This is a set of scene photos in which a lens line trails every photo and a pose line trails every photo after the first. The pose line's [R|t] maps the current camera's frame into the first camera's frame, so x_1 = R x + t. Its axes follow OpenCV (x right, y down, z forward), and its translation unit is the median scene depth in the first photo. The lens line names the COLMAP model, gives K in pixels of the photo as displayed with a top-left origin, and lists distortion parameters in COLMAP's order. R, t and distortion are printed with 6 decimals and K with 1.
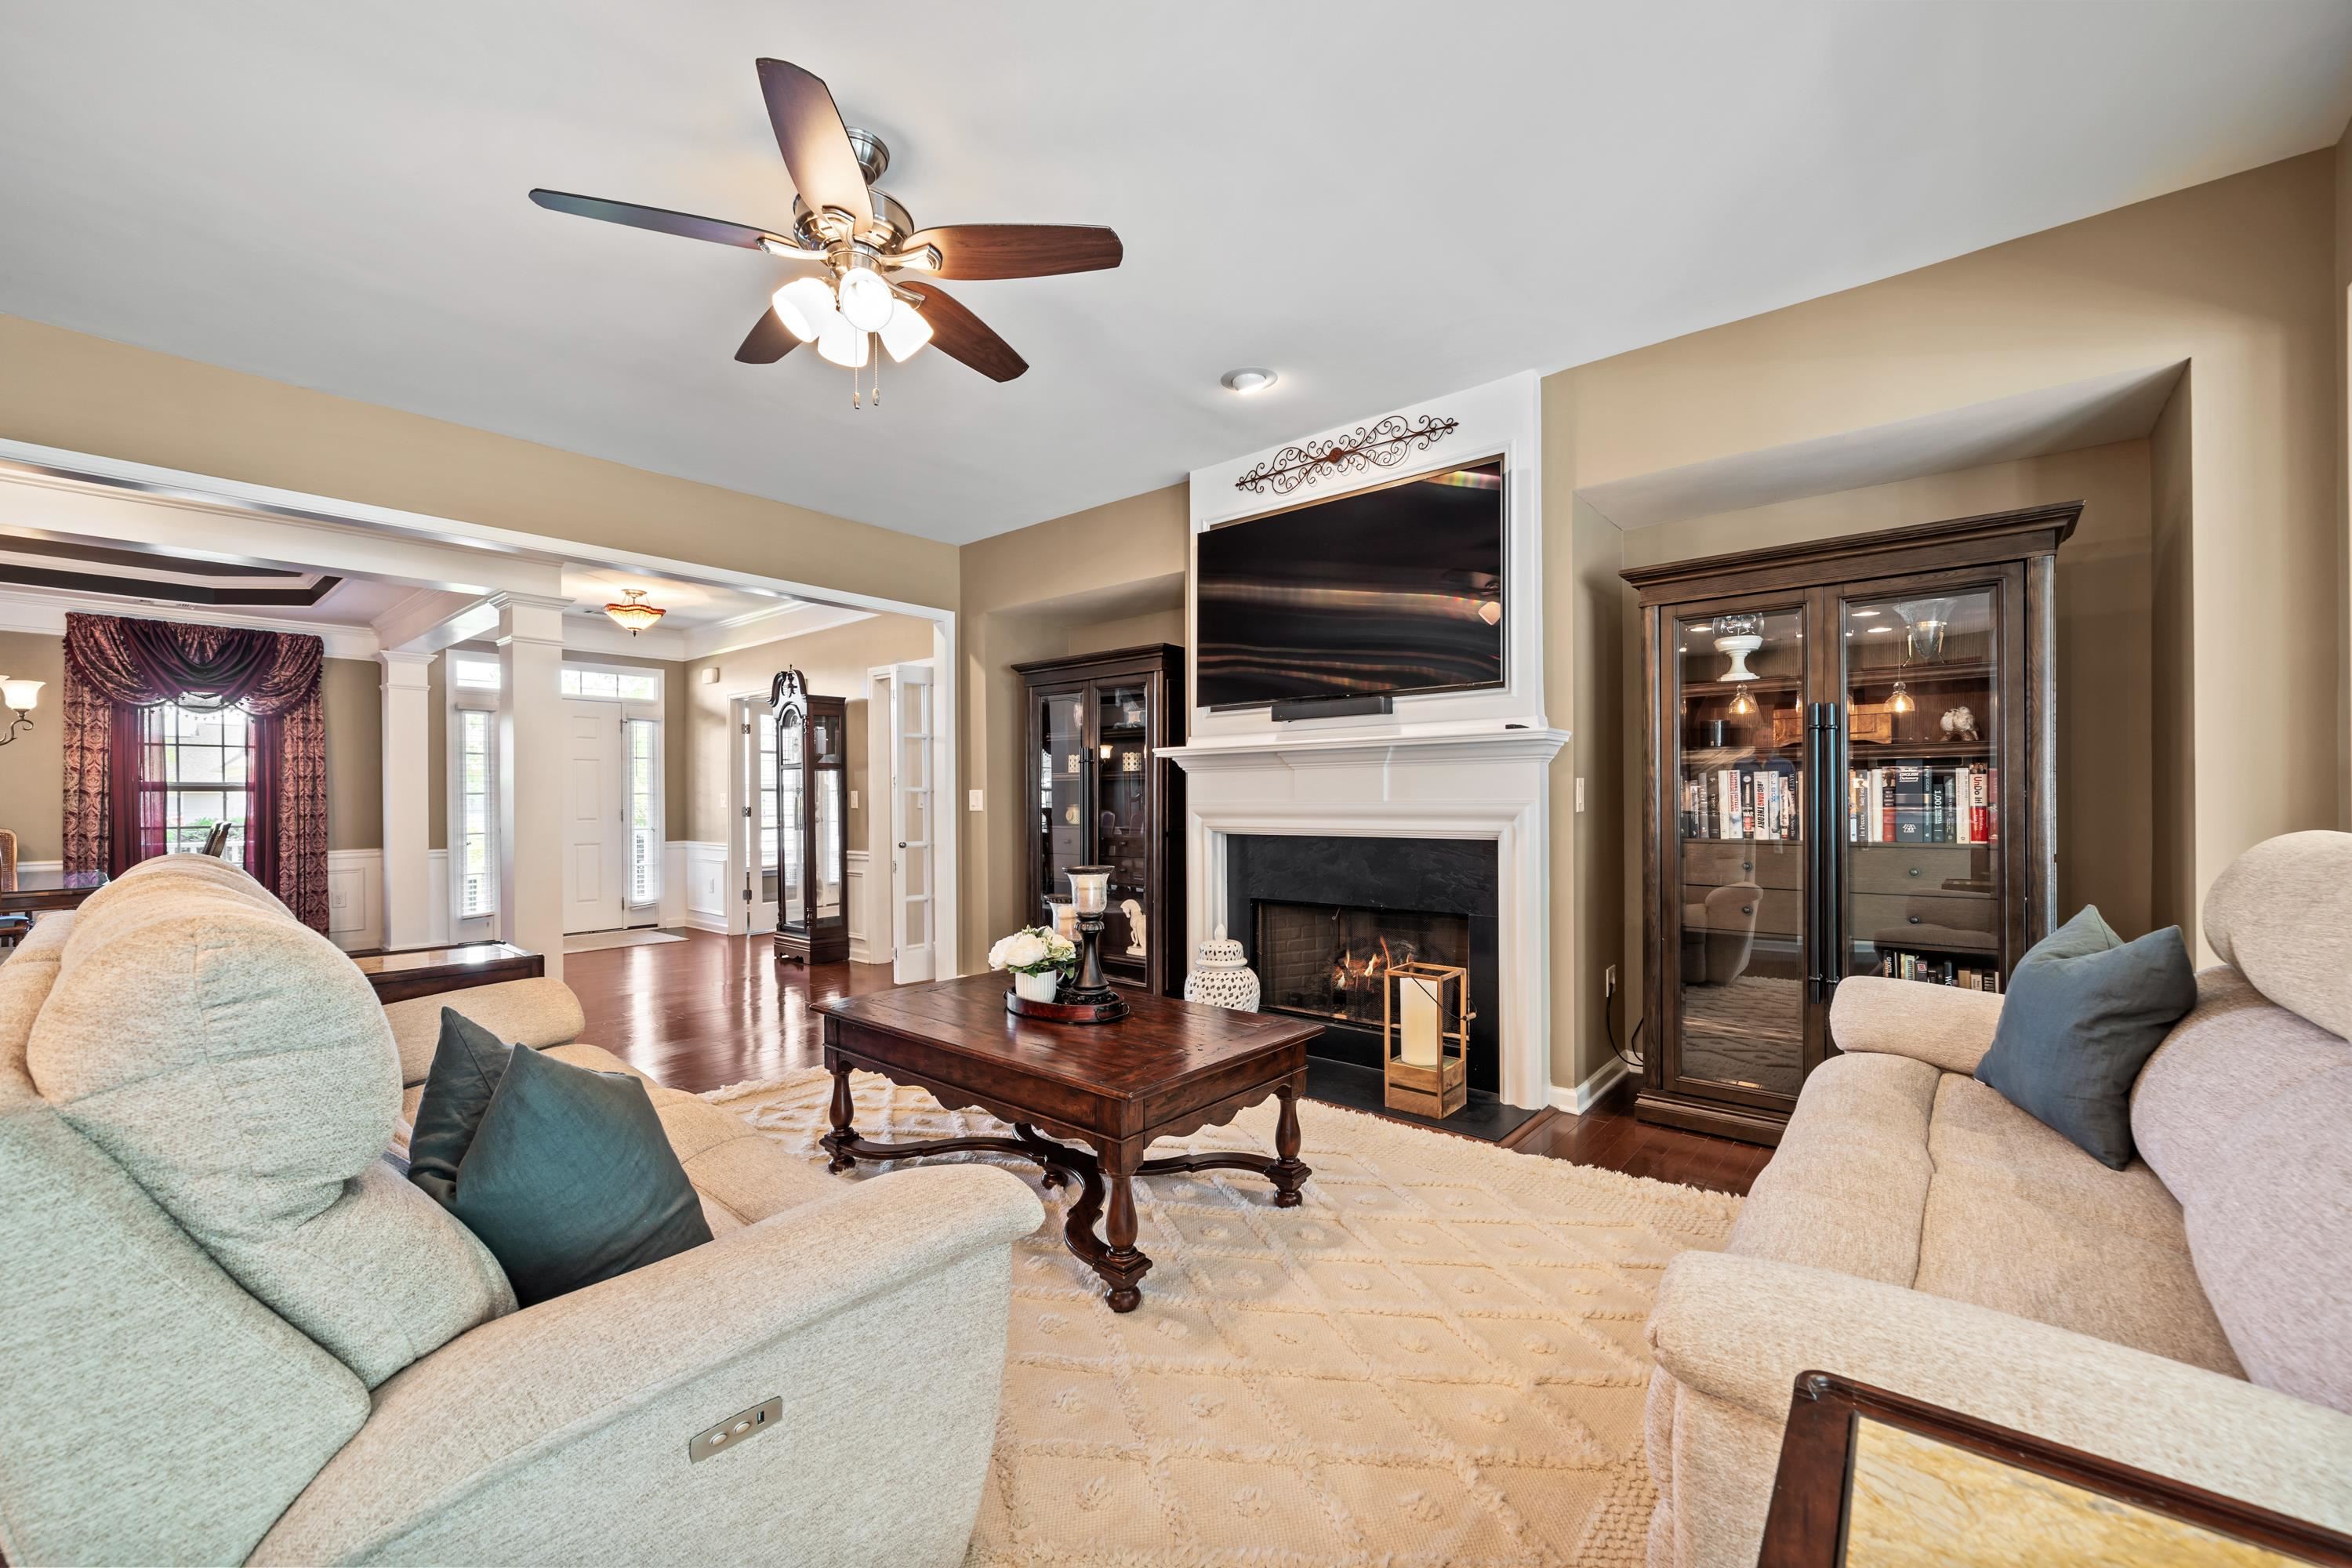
lens RADIAL K [[944.7, 0, 1180.6], [0, 944.7, 800.5], [0, 0, 1]] dist [-0.003516, 0.000769]
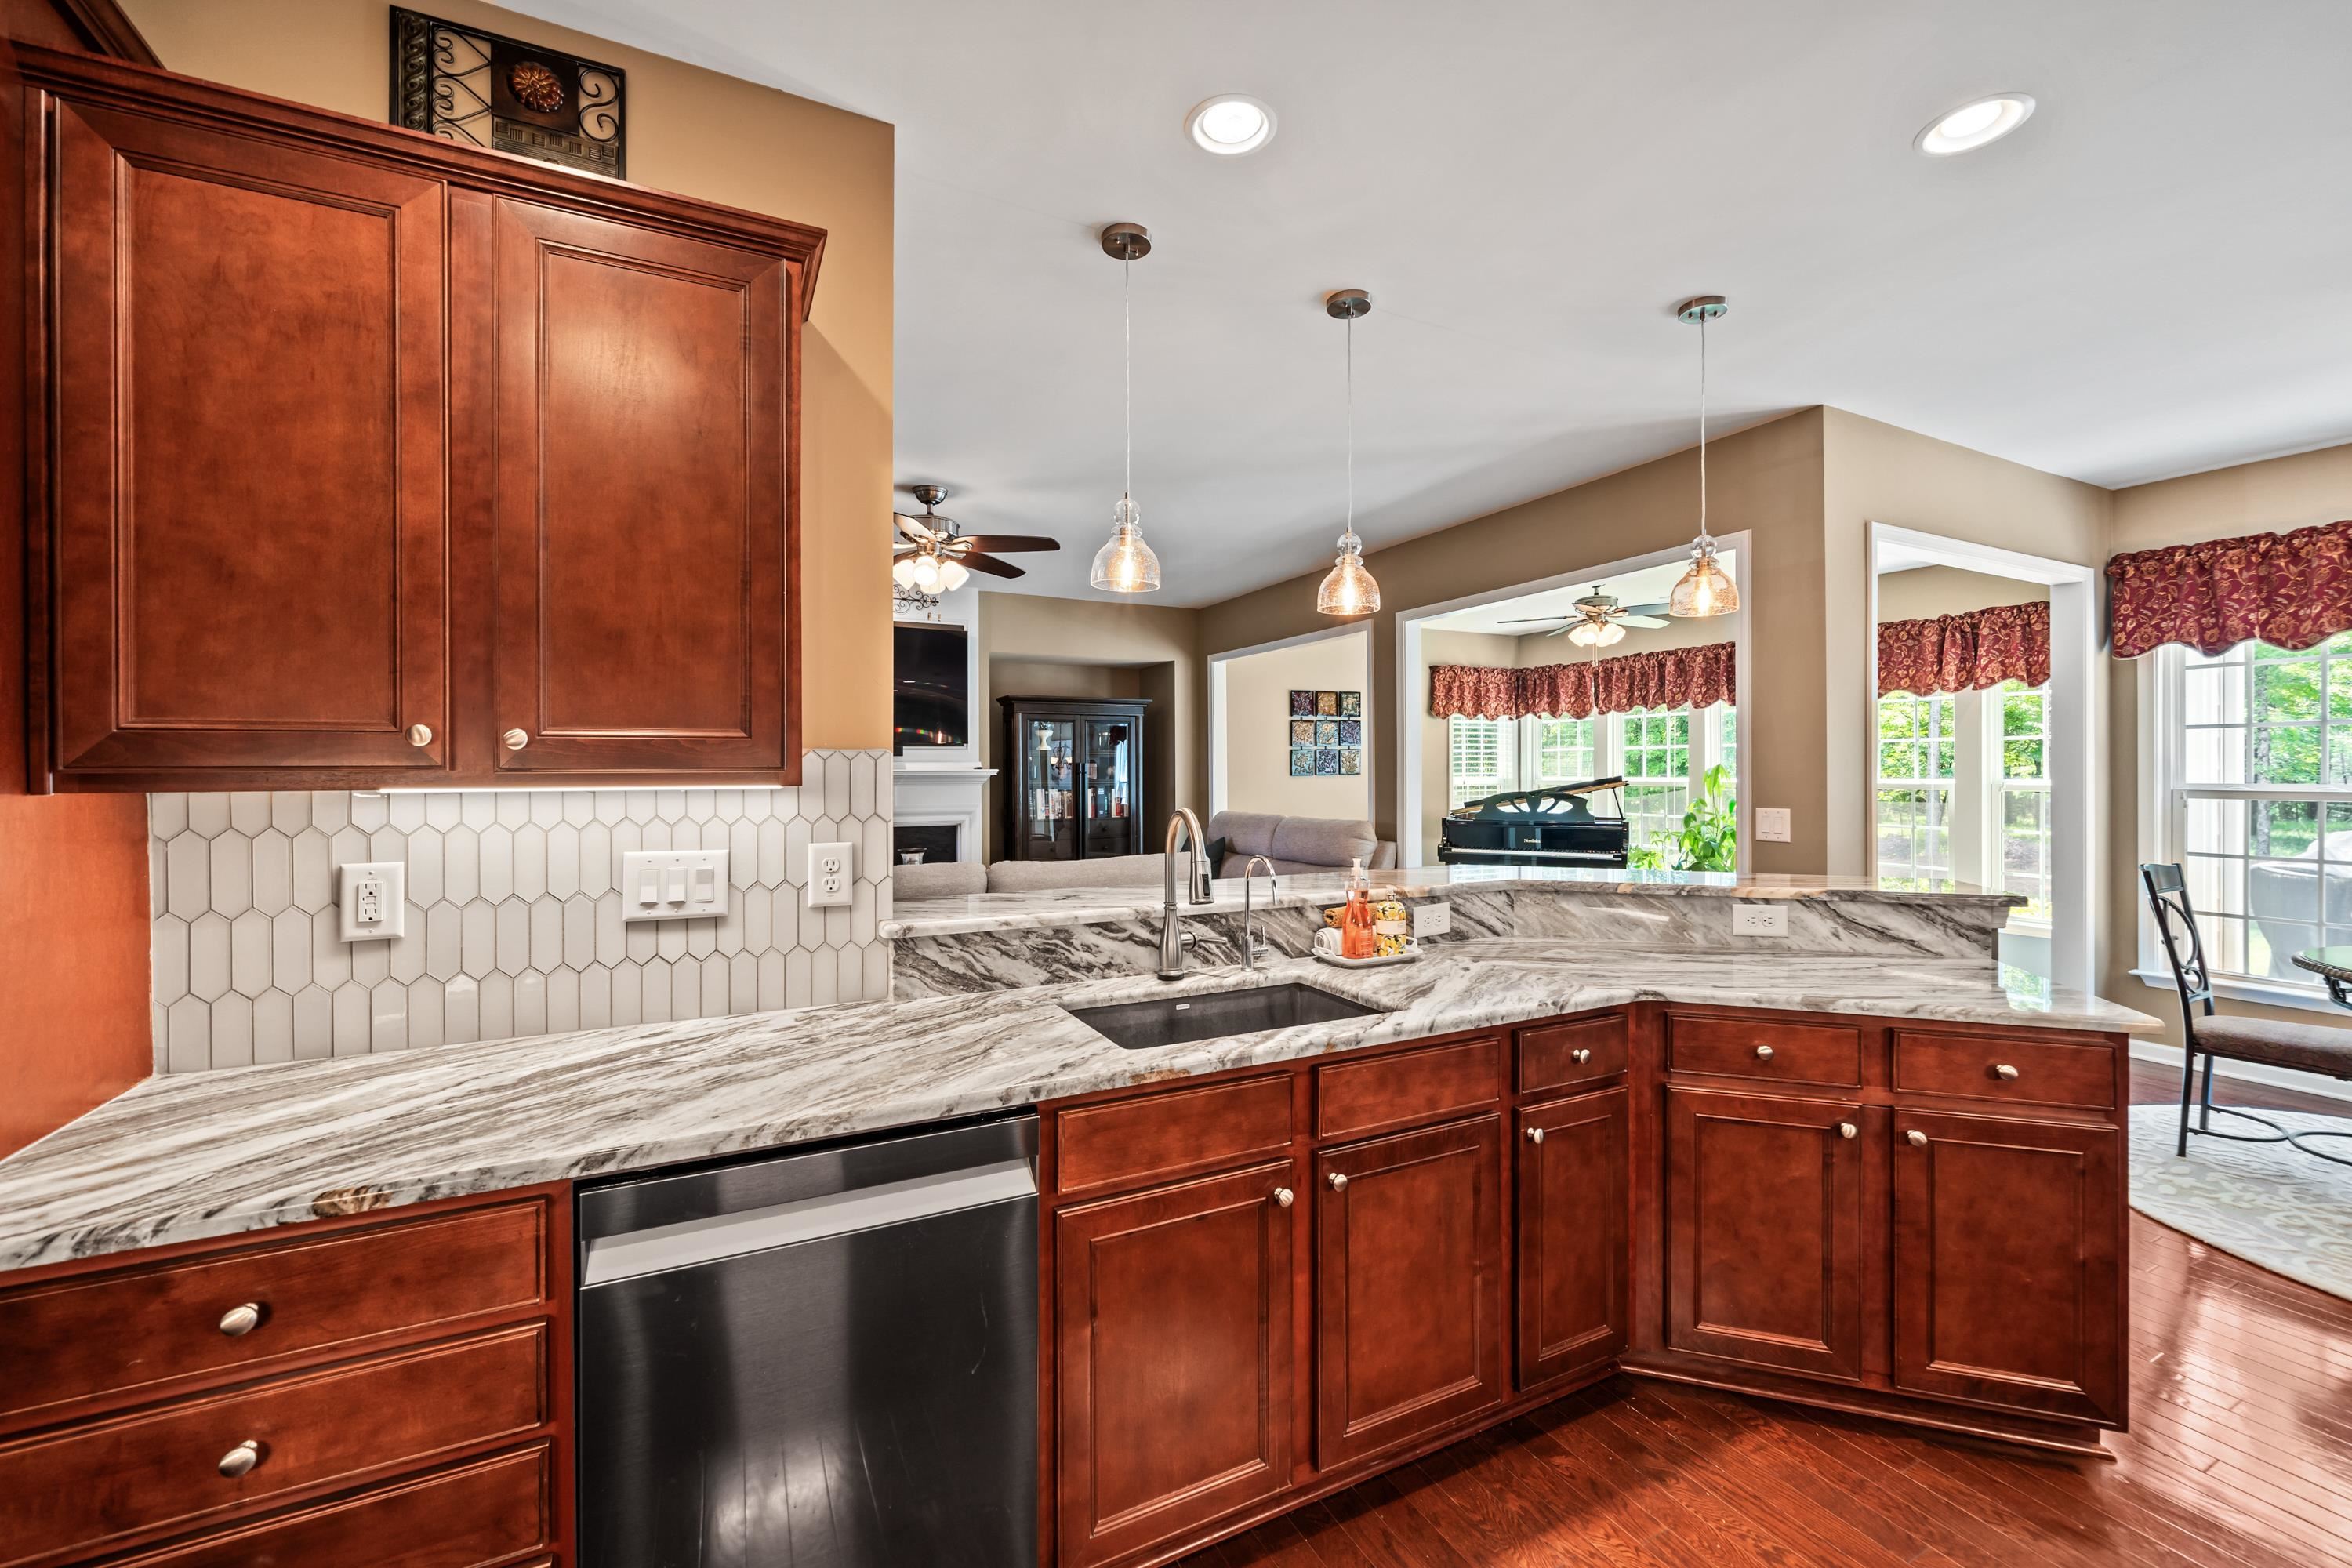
lens RADIAL K [[919.8, 0, 1160.7], [0, 919.8, 775.6], [0, 0, 1]] dist [-0.007402, 0.000472]
pose [[0.394186, 0.001002, 0.919030, -0.650969], [0.001631, 0.999997, -0.001790, -0.028895], [-0.919029, 0.002205, 0.394183, -0.062717]]
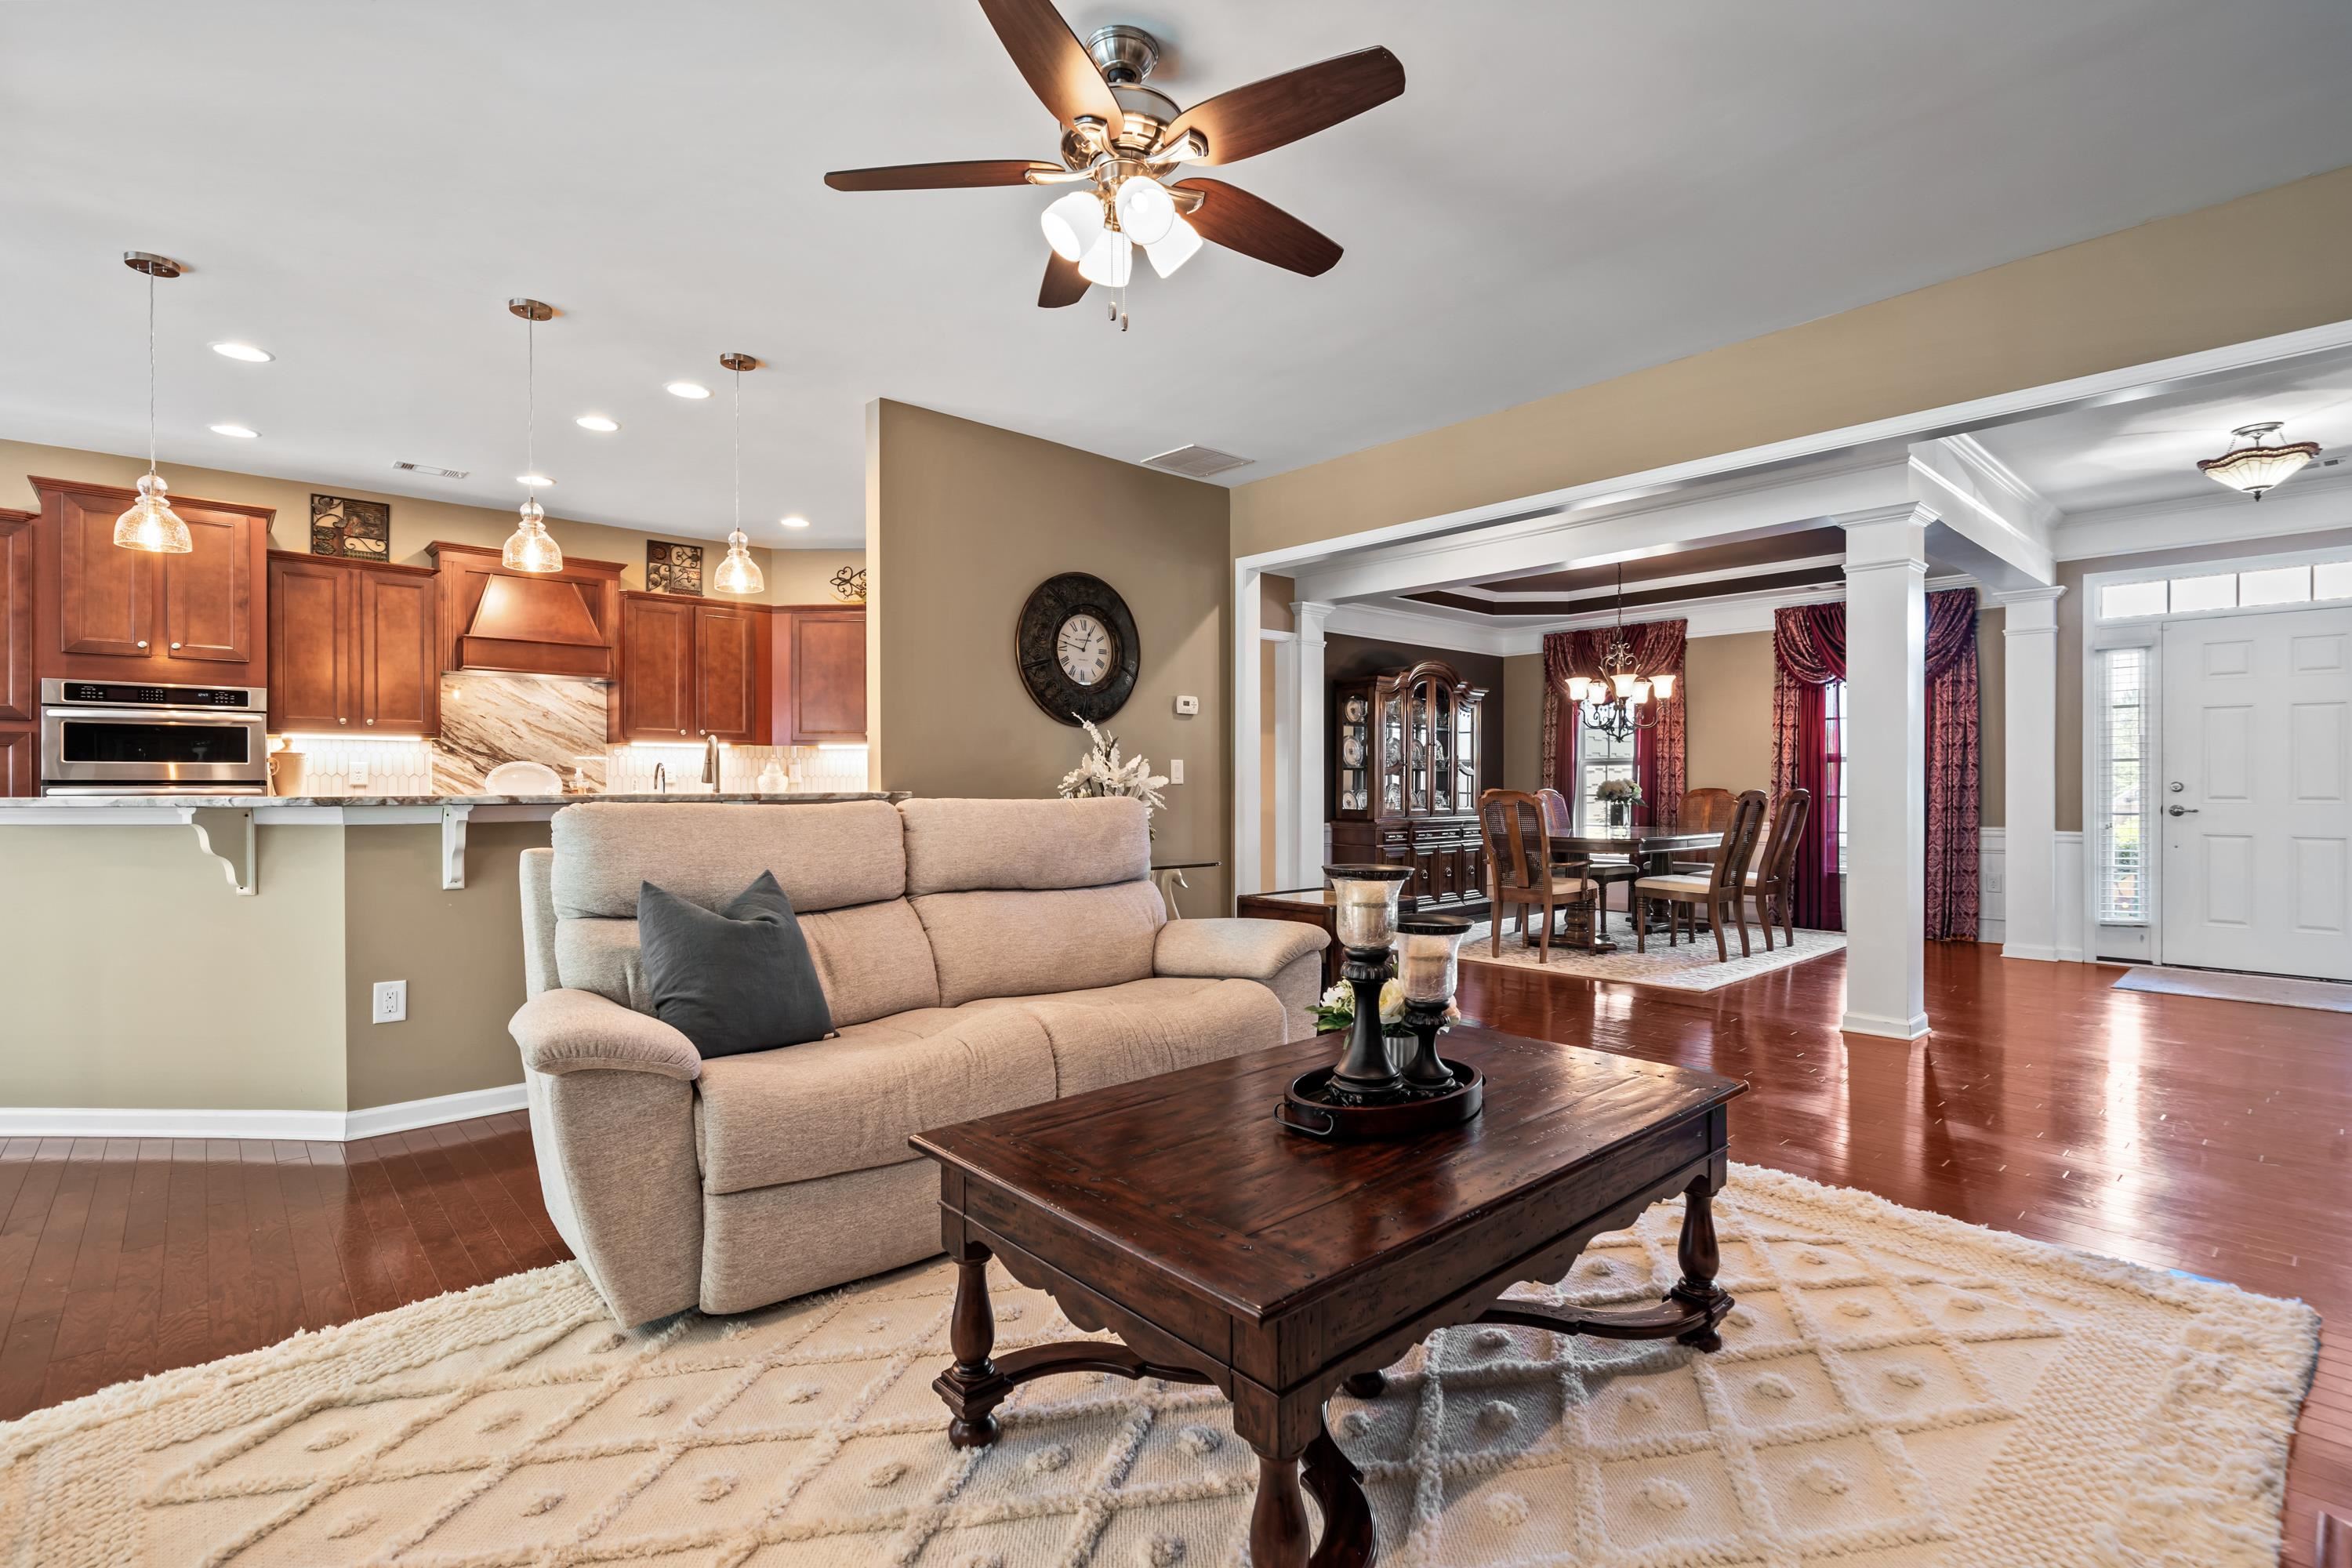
lens RADIAL K [[1078.2, 0, 1172.2], [0, 1078.2, 791.7], [0, 0, 1]] dist [-0.000623, 0.000321]
pose [[-0.138216, 0.015010, -0.990288, 0.228121], [0.000064, 0.999885, 0.015147, 0.005167], [0.990402, 0.002030, -0.138201, 0.411987]]
